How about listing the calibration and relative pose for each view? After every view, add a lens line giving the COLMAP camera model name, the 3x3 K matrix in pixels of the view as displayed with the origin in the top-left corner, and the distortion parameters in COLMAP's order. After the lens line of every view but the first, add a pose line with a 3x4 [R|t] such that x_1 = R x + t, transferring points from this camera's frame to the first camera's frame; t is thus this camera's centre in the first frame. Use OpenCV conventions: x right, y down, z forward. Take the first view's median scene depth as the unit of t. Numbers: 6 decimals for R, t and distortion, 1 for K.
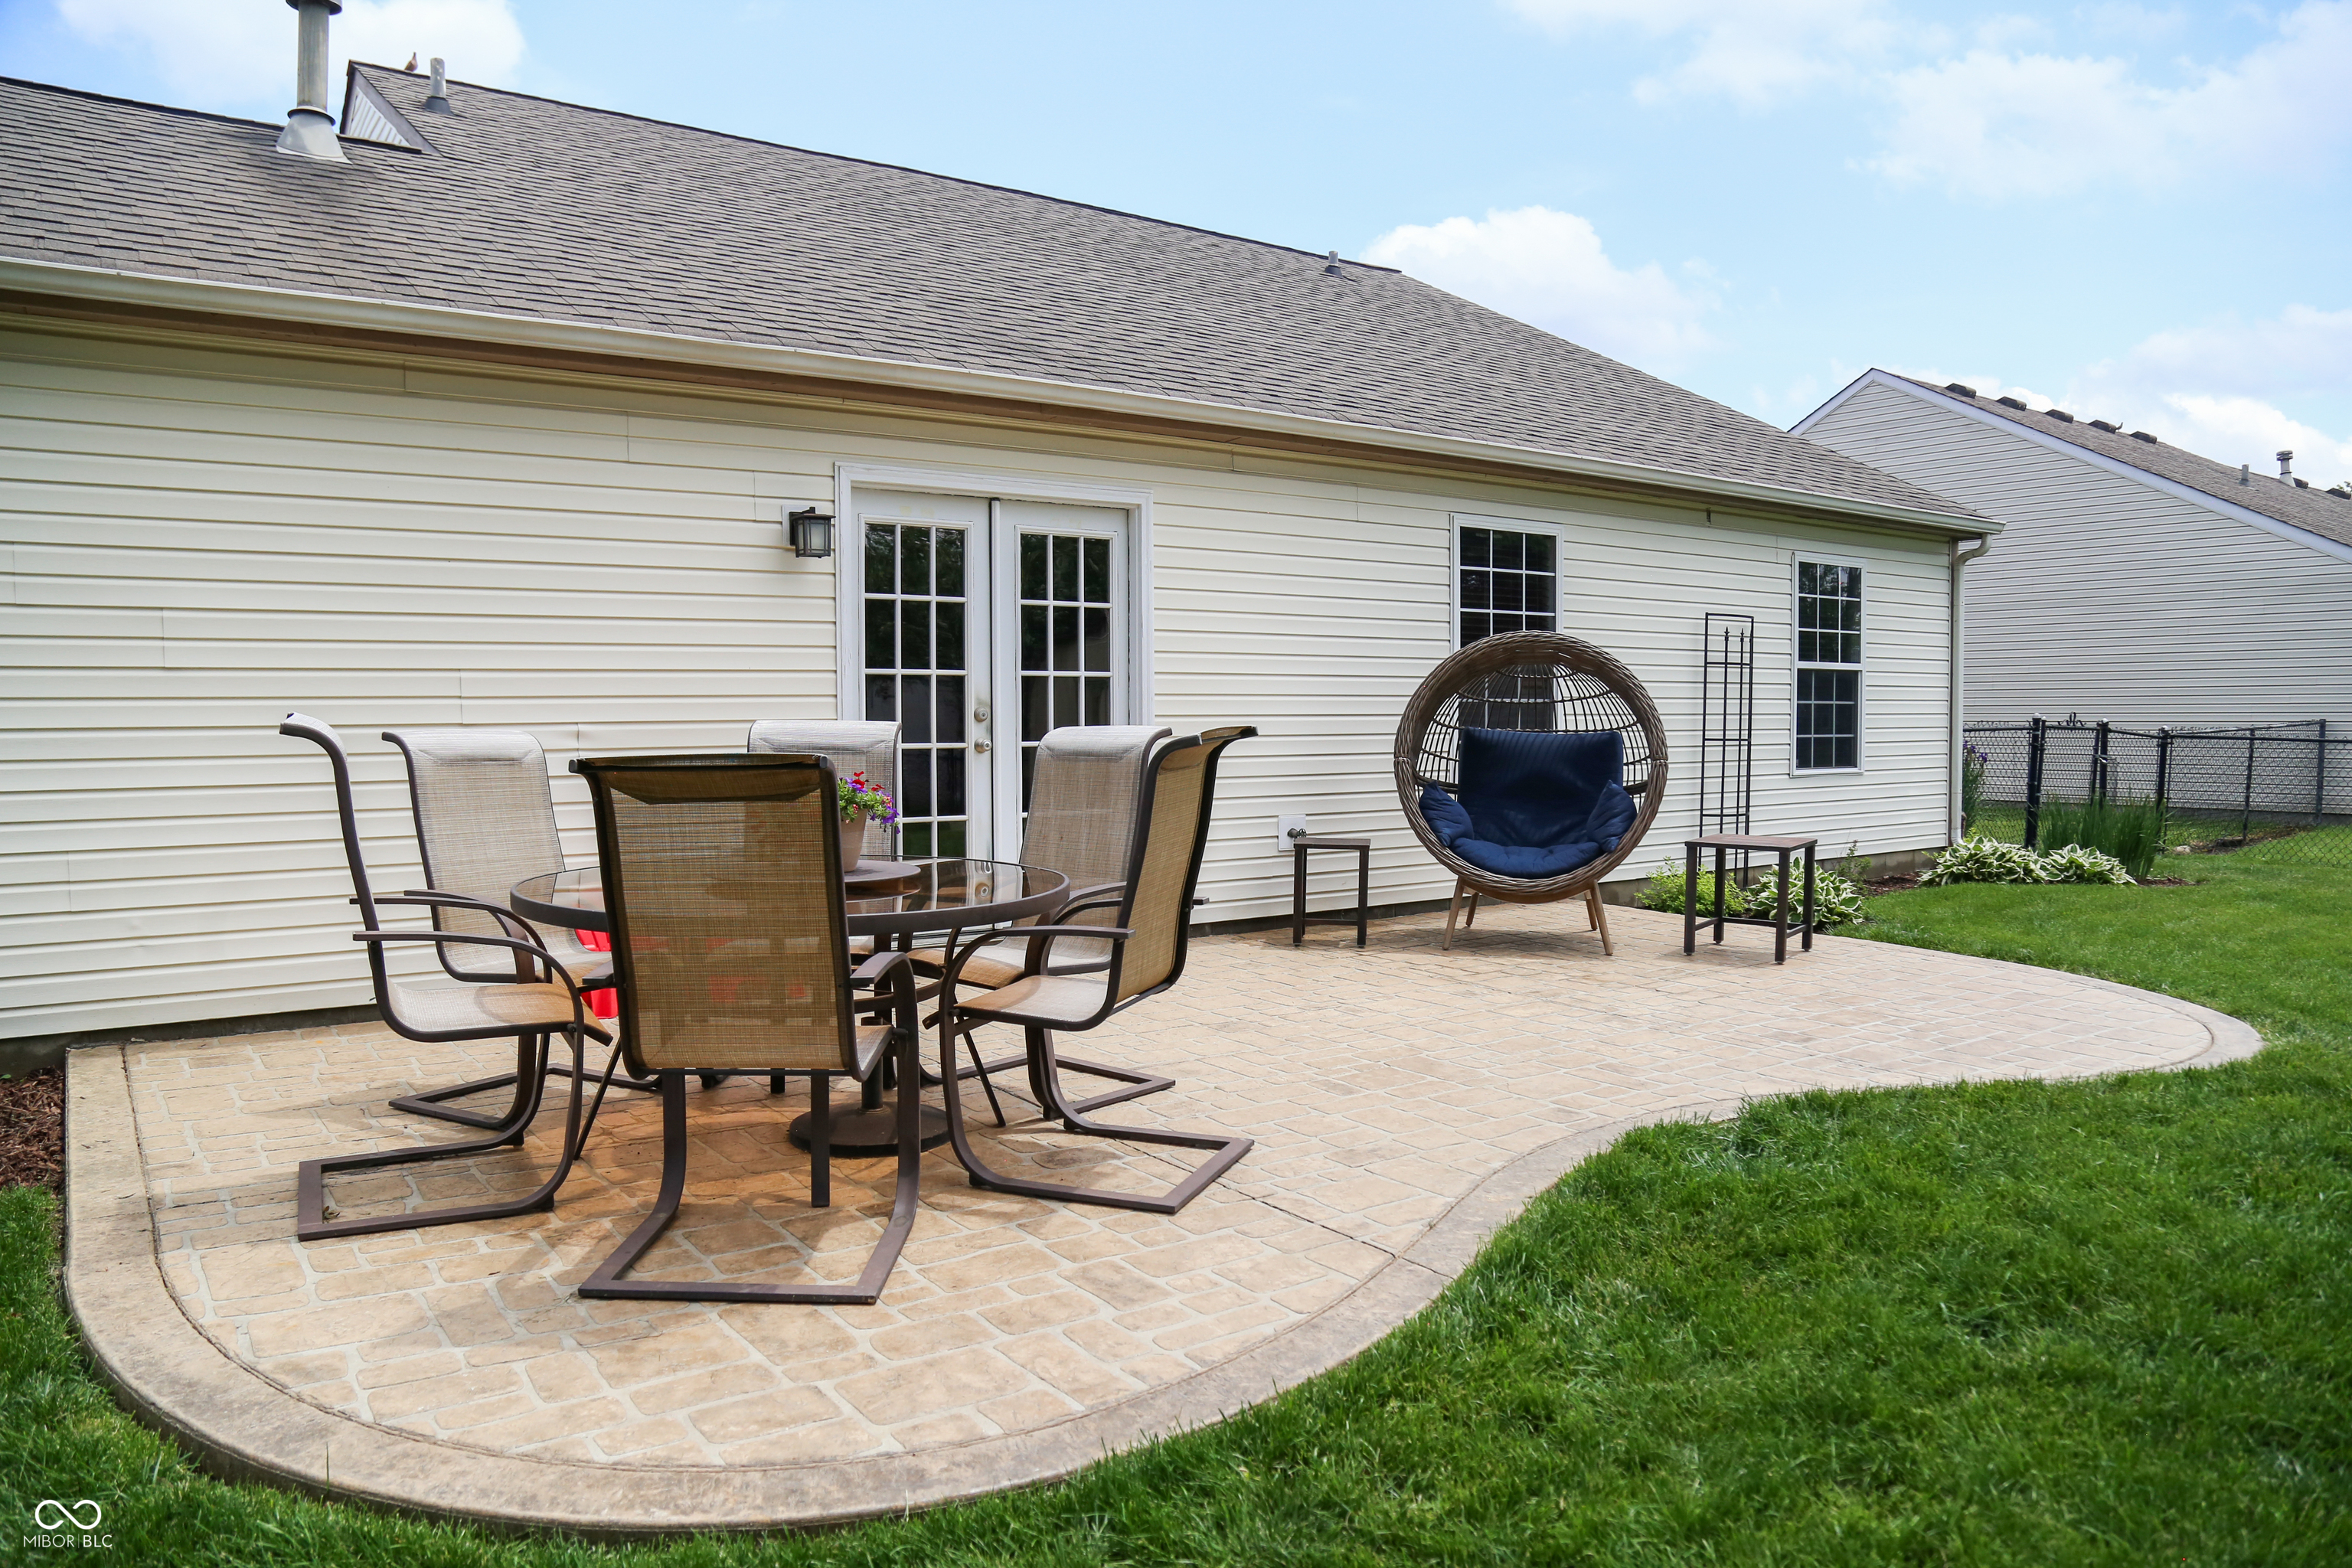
lens RADIAL K [[1578.7, 0, 1176.0], [0, 1578.7, 784.0], [0, 0, 1]] dist [-0.091909, 0.000259]
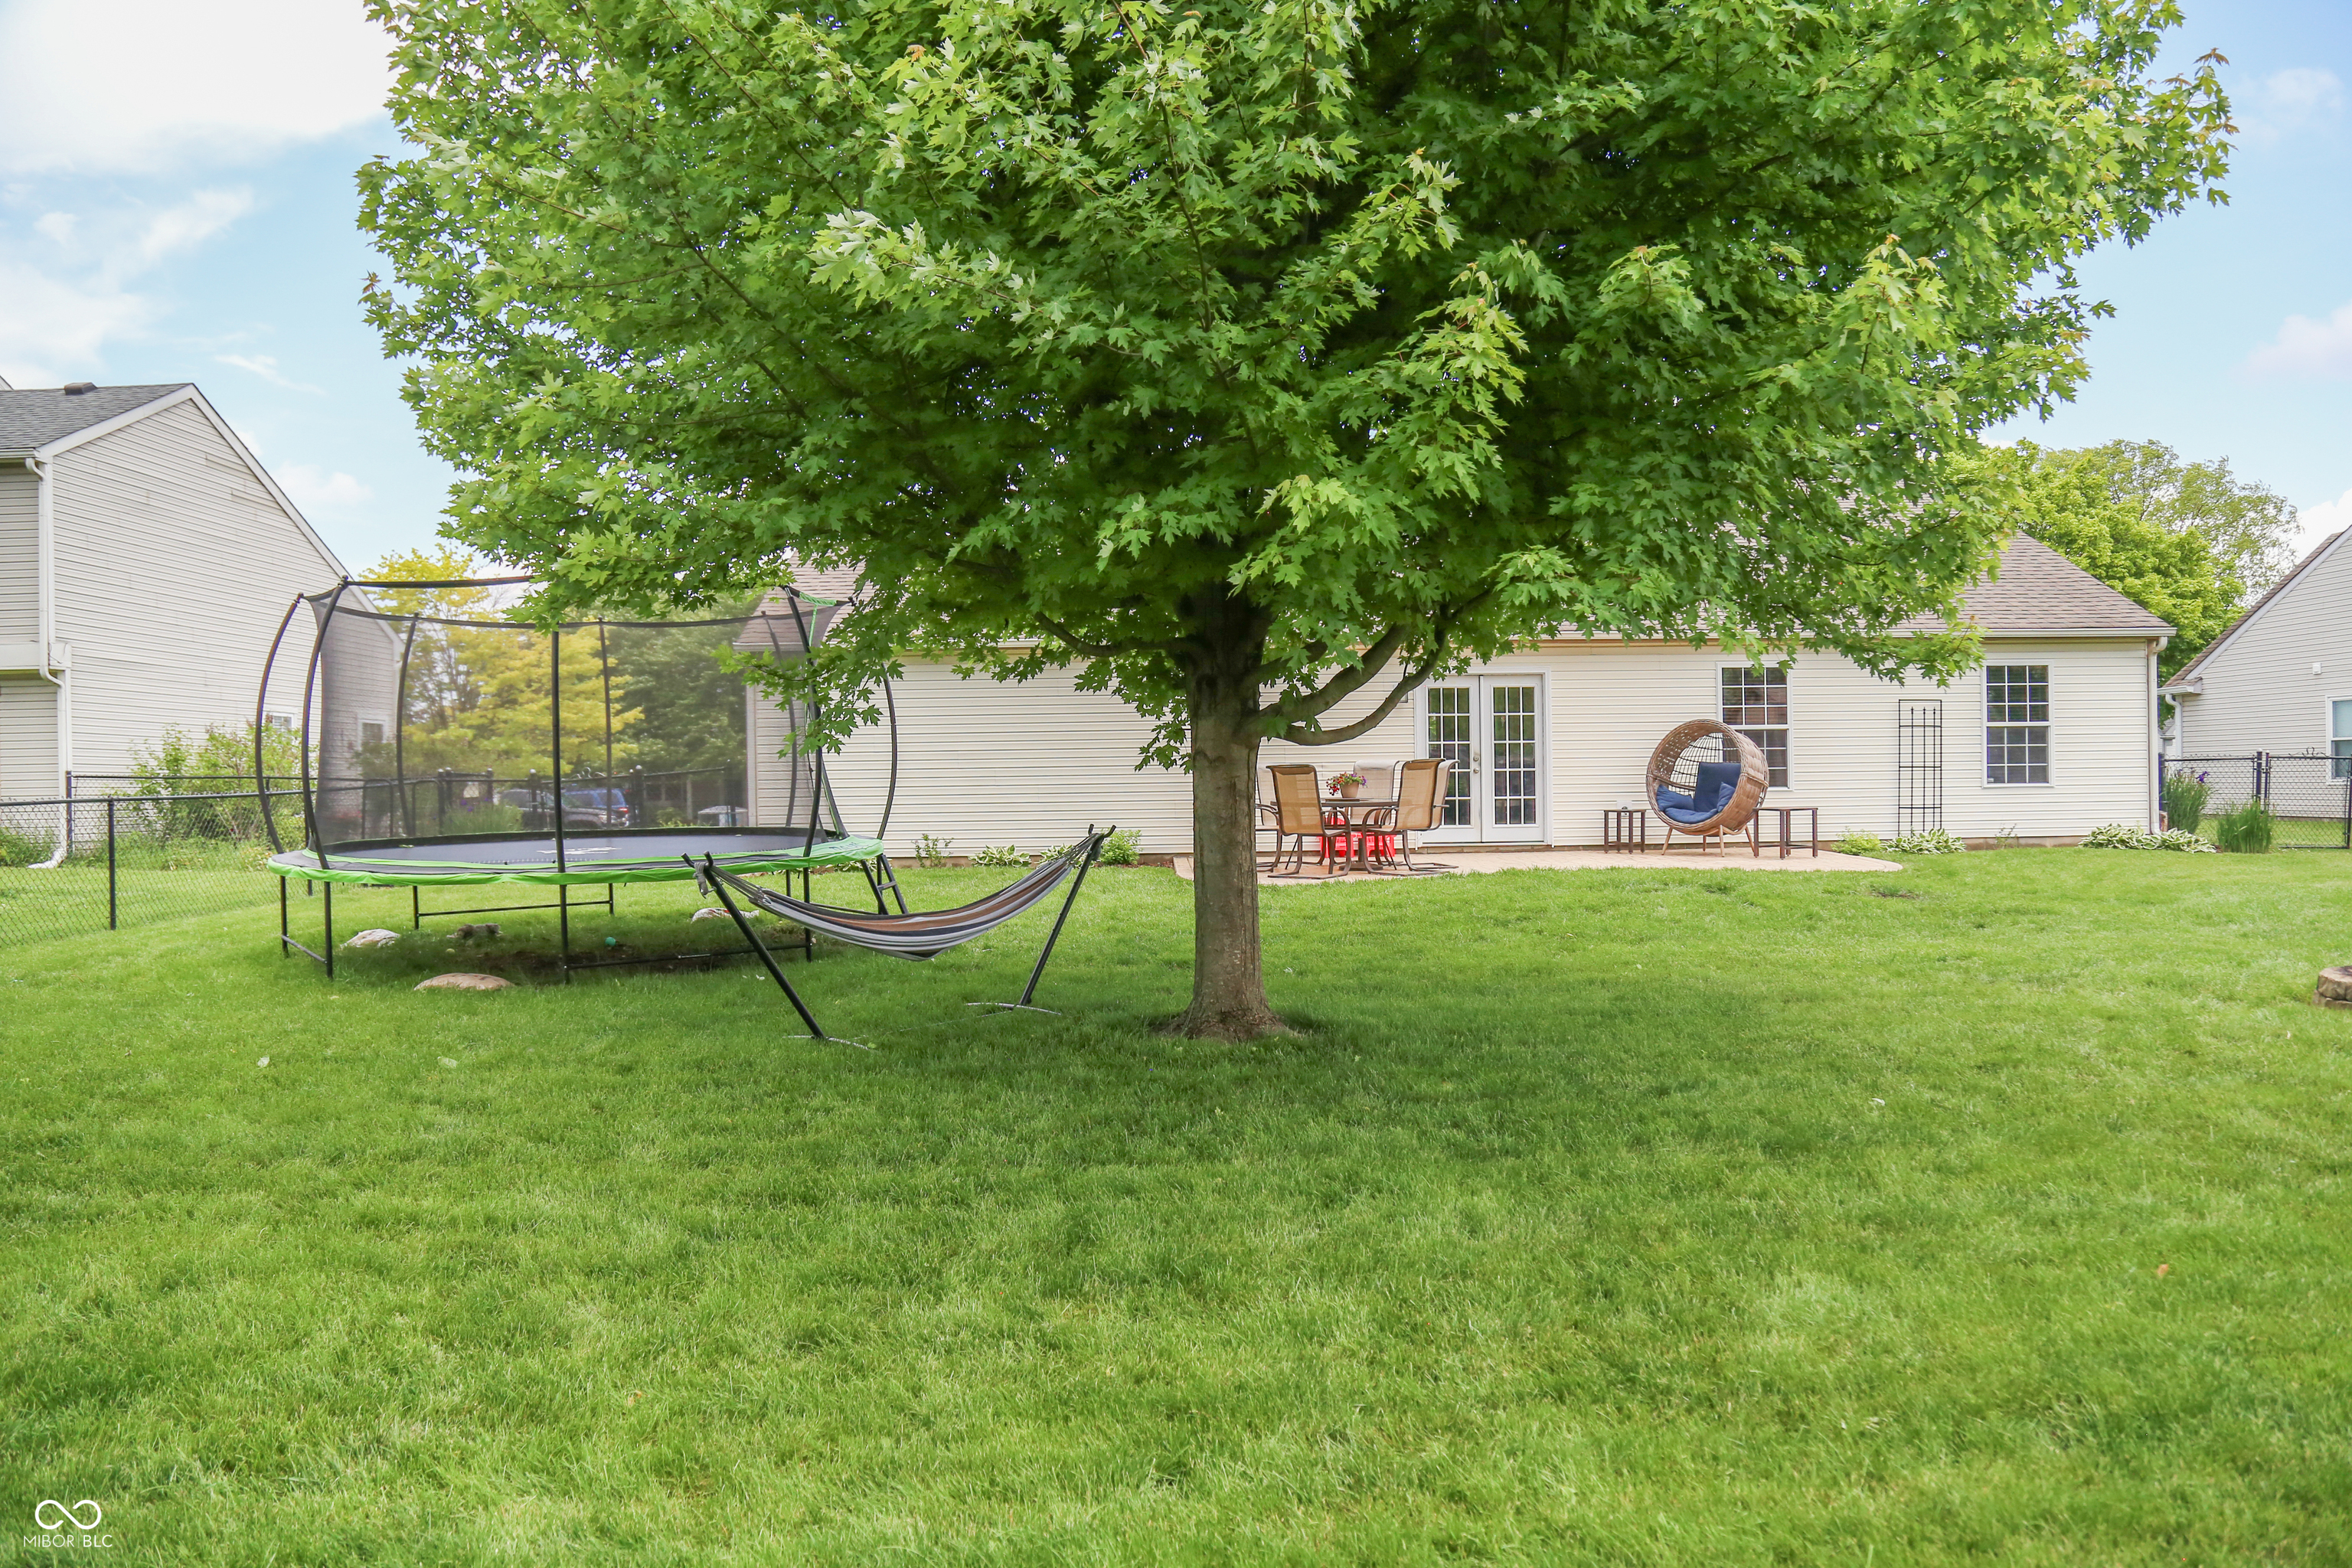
lens RADIAL K [[1631.7, 0, 1147.1], [0, 1631.7, 761.1], [0, 0, 1]] dist [-0.112897, 0.059589]
pose [[0.816395, -0.012685, -0.577354, 0.943413], [-0.015072, 0.998950, -0.043260, 0.081512], [0.577297, 0.044019, 0.815347, -1.443387]]
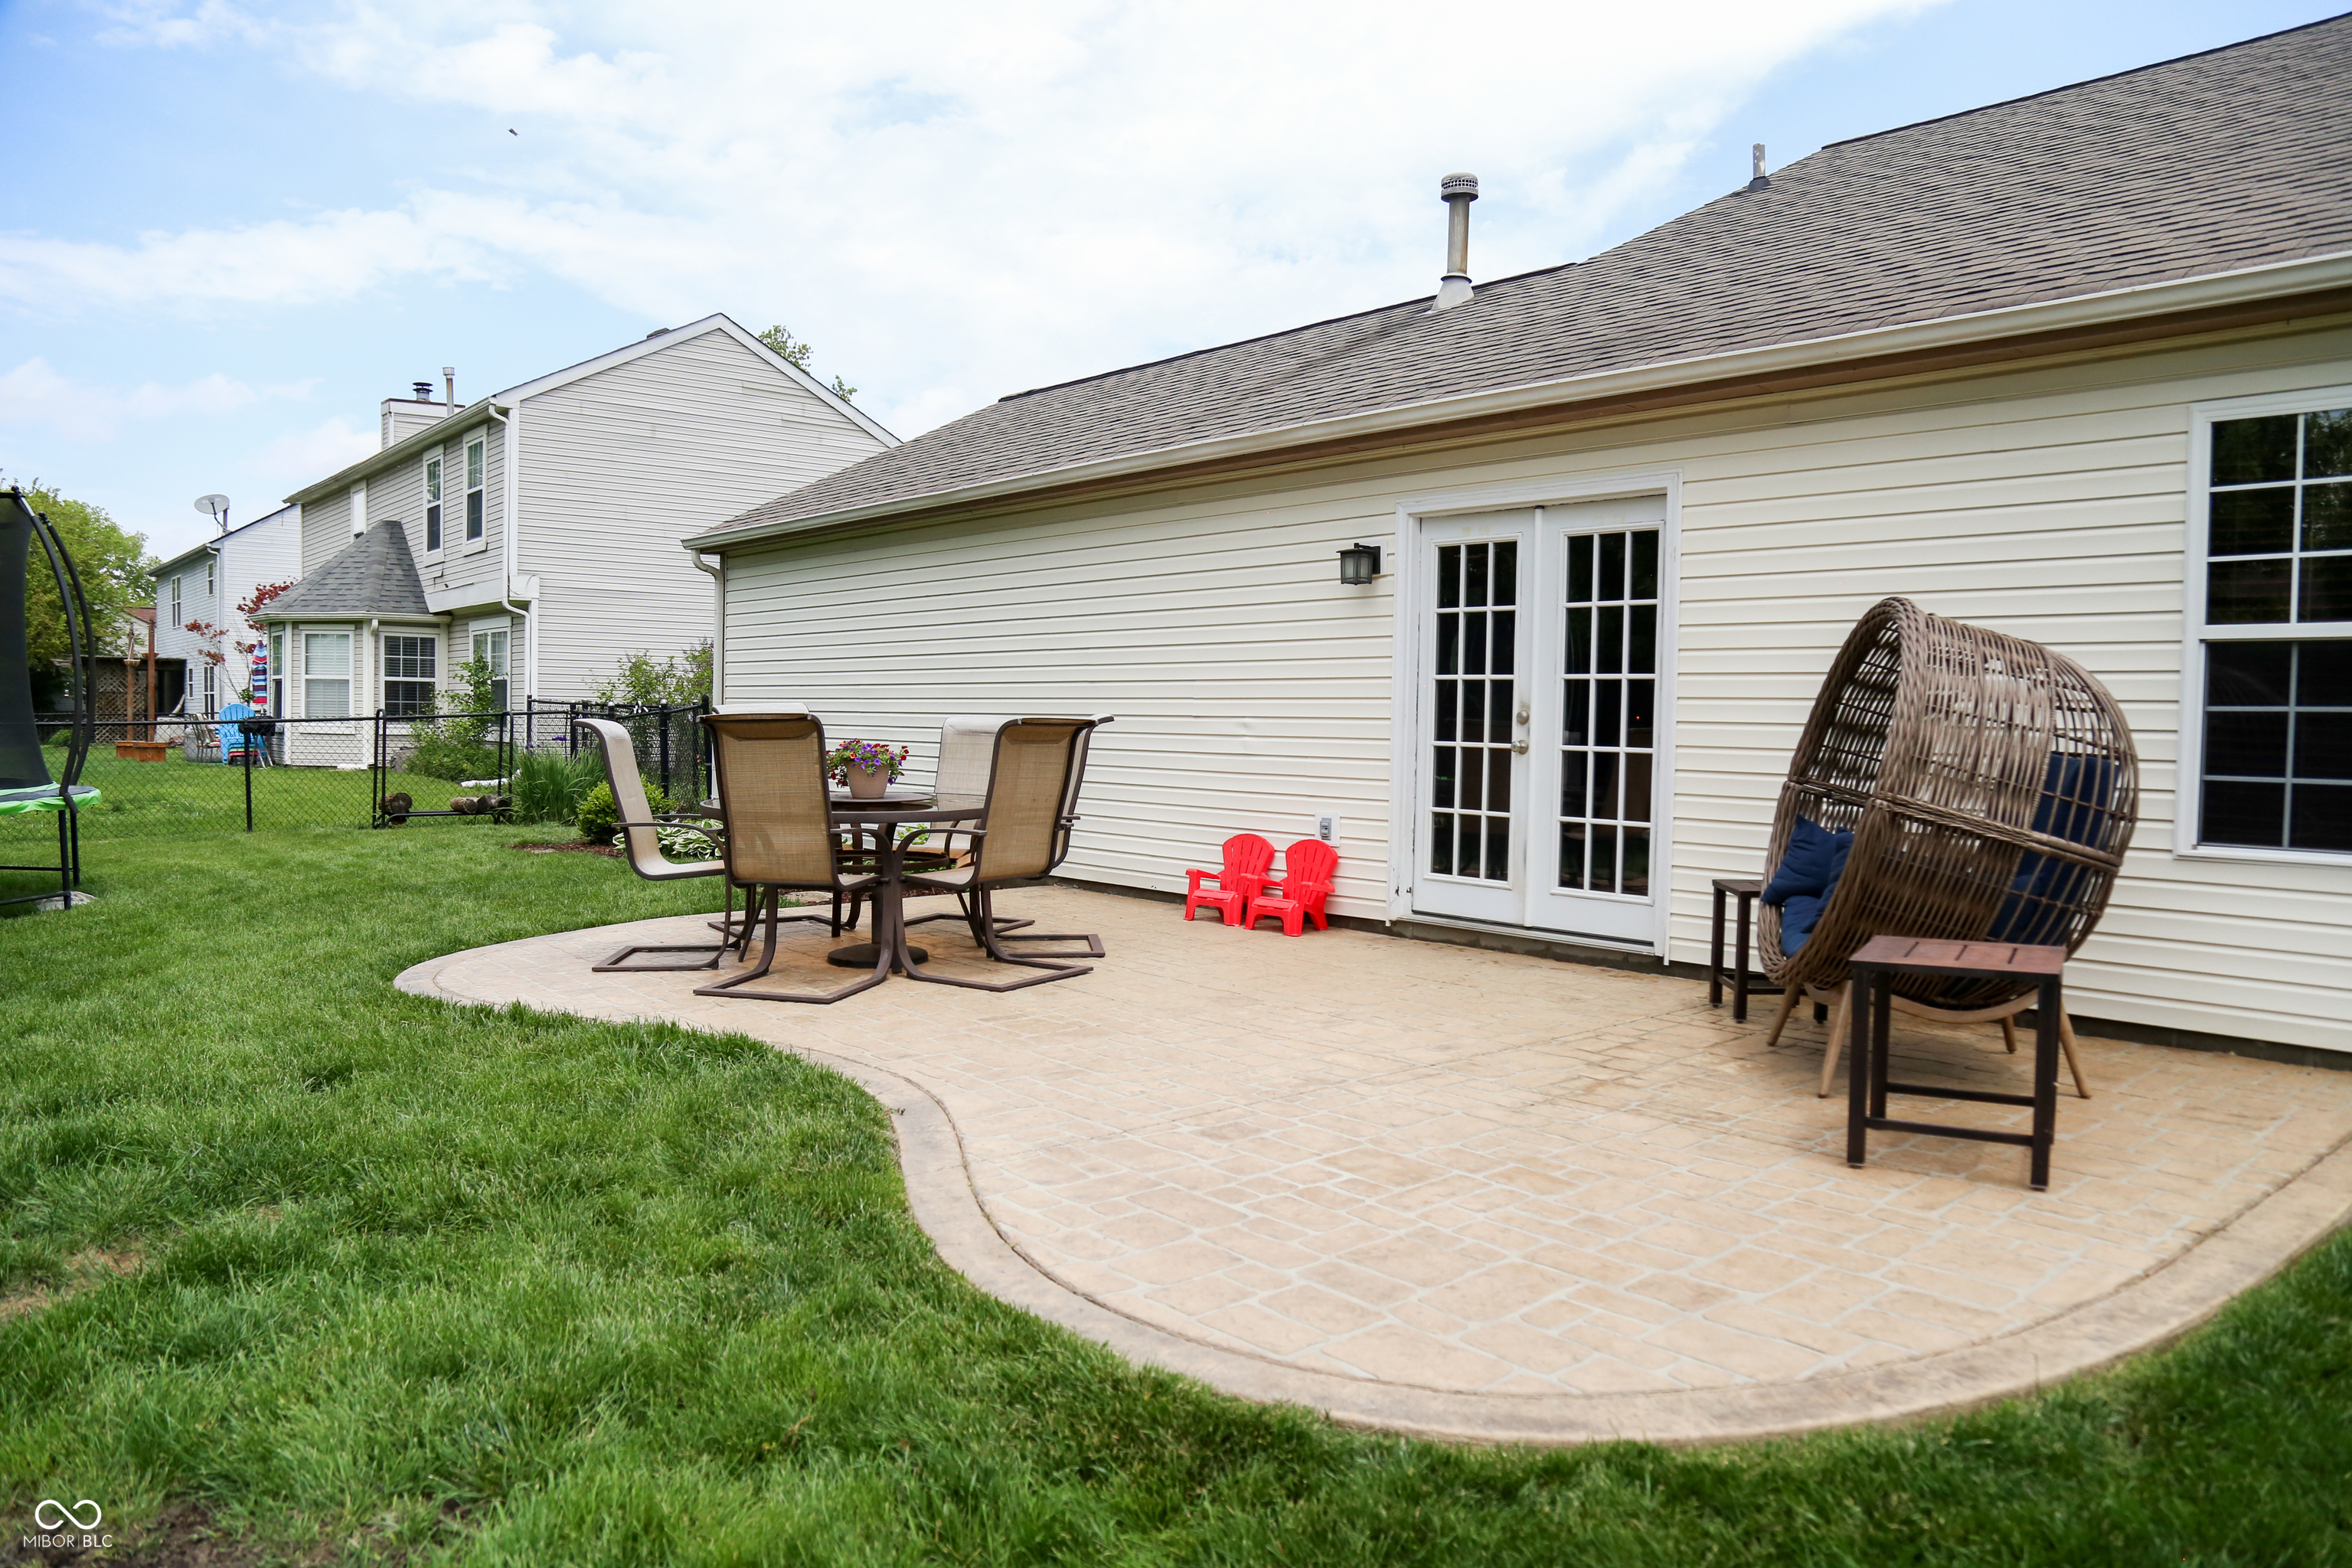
lens RADIAL K [[1609.7, 0, 1176.0], [0, 1609.7, 784.0], [0, 0, 1]] dist [-0.124883, 0.075575]
pose [[0.104494, 0.049431, -0.993296, 0.865418], [-0.058393, 0.997346, 0.043489, -0.031093], [0.992810, 0.053457, 0.107103, 0.636919]]
